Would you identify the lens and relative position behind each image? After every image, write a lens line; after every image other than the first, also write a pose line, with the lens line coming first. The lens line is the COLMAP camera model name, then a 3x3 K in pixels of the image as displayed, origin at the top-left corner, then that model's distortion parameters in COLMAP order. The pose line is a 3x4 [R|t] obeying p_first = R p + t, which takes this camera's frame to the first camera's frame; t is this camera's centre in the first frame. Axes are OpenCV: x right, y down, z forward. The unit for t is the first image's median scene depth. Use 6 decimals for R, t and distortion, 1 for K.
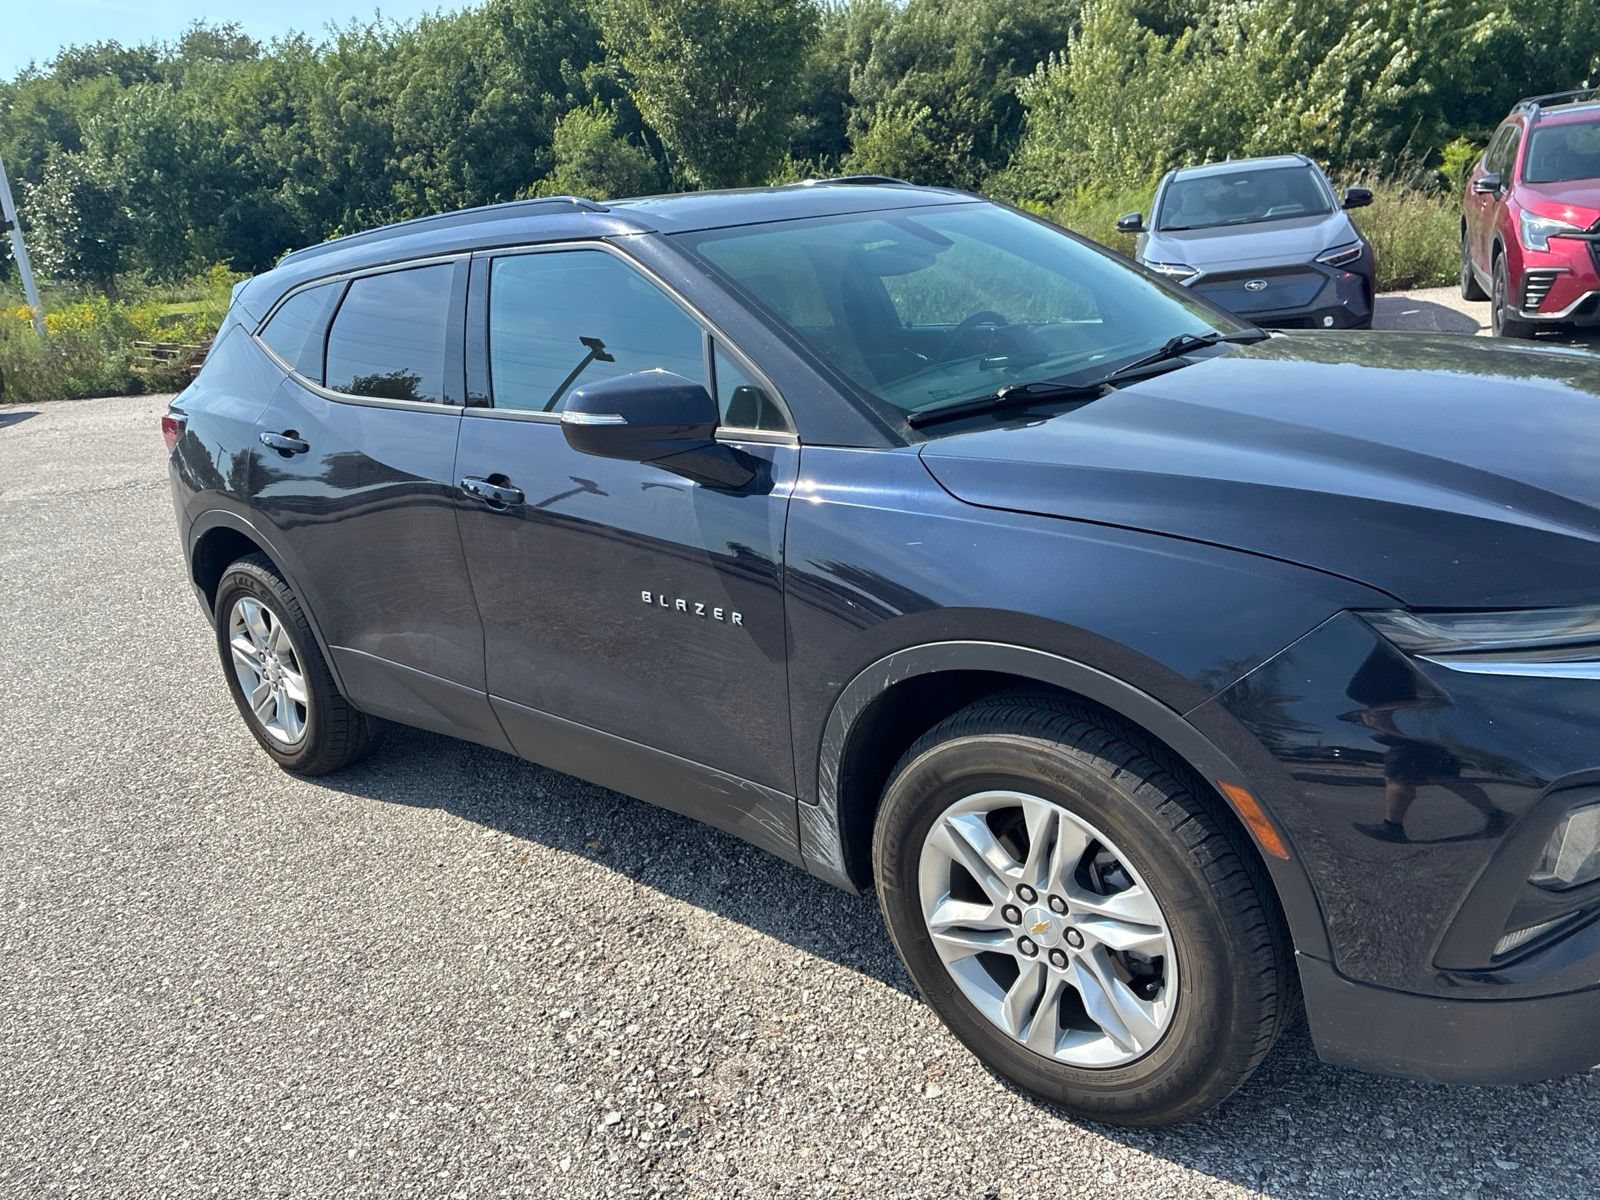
lens RADIAL K [[1222.9, 0, 827.6], [0, 1222.9, 583.5], [0, 0, 1]] dist [0.052814, -0.060907]
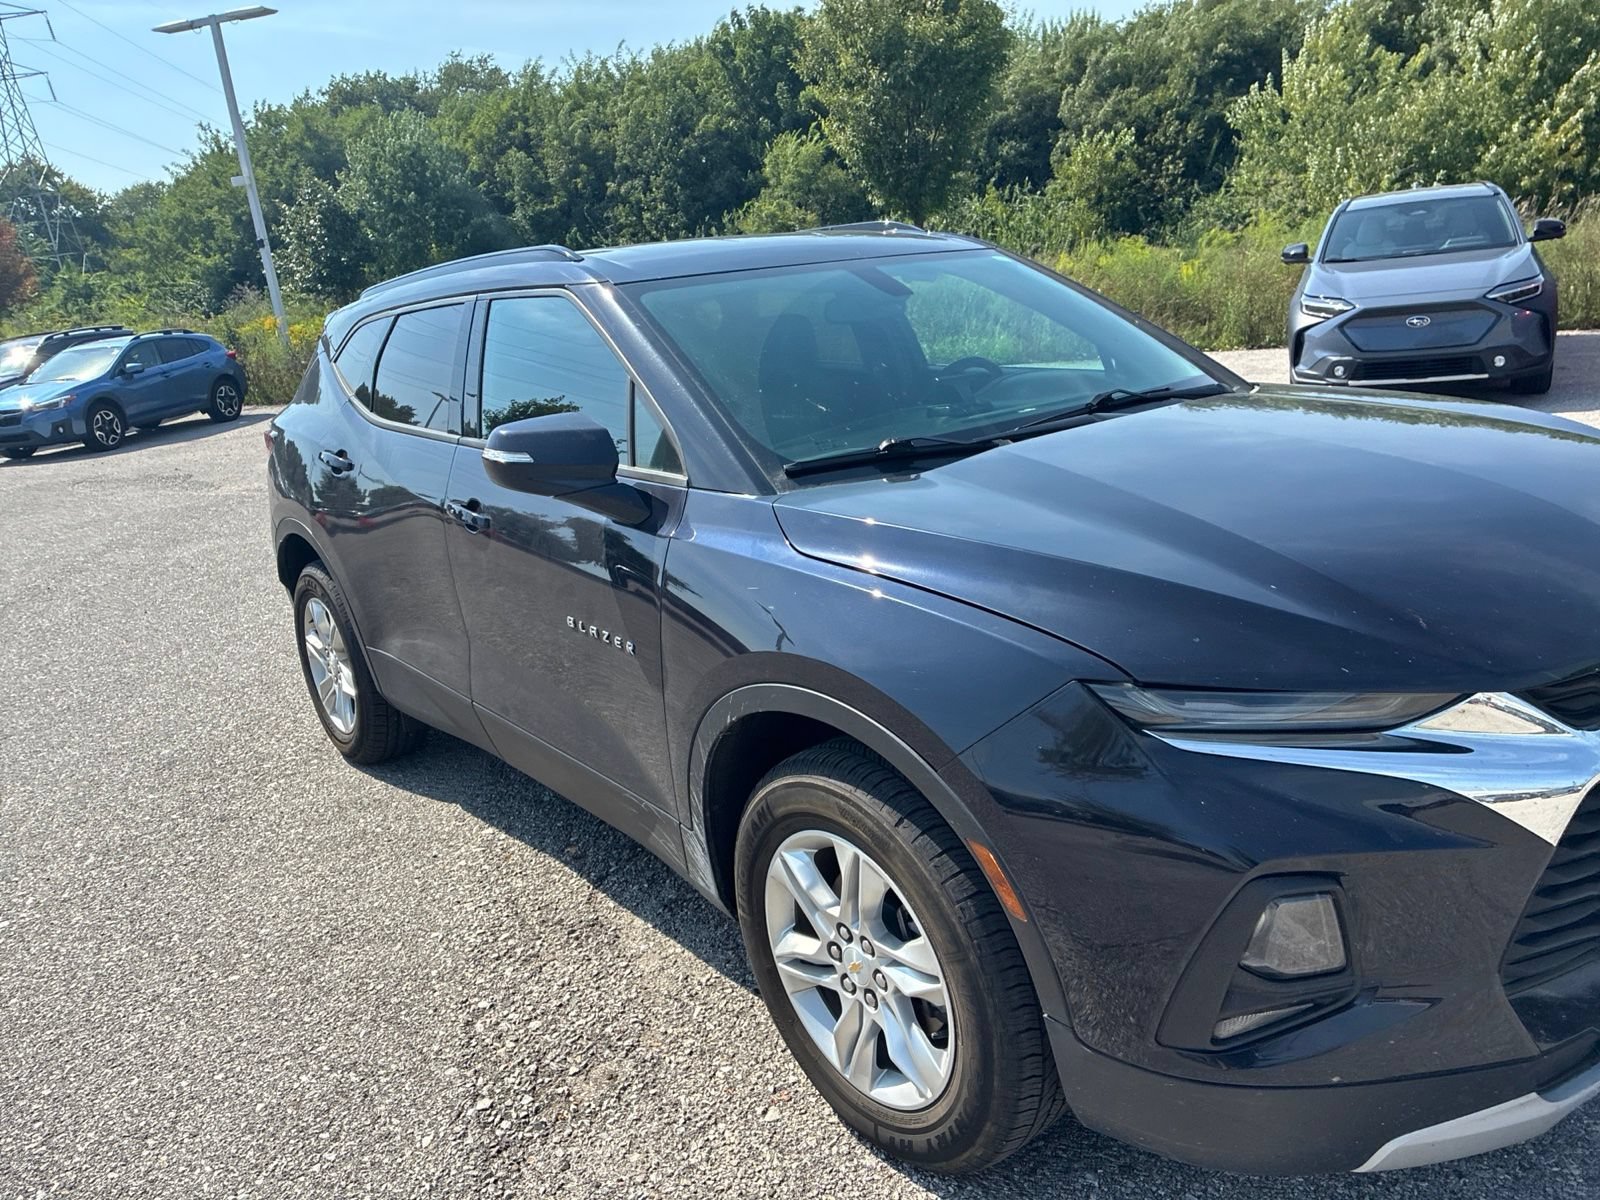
lens RADIAL K [[1222.9, 0, 825.3], [0, 1222.9, 587.5], [0, 0, 1]] dist [0.052814, -0.060907]
pose [[0.985239, 0.053409, -0.162637, 0.169572], [-0.055357, 0.998439, -0.007465, -0.016269], [0.161985, 0.016358, 0.986658, -0.014996]]
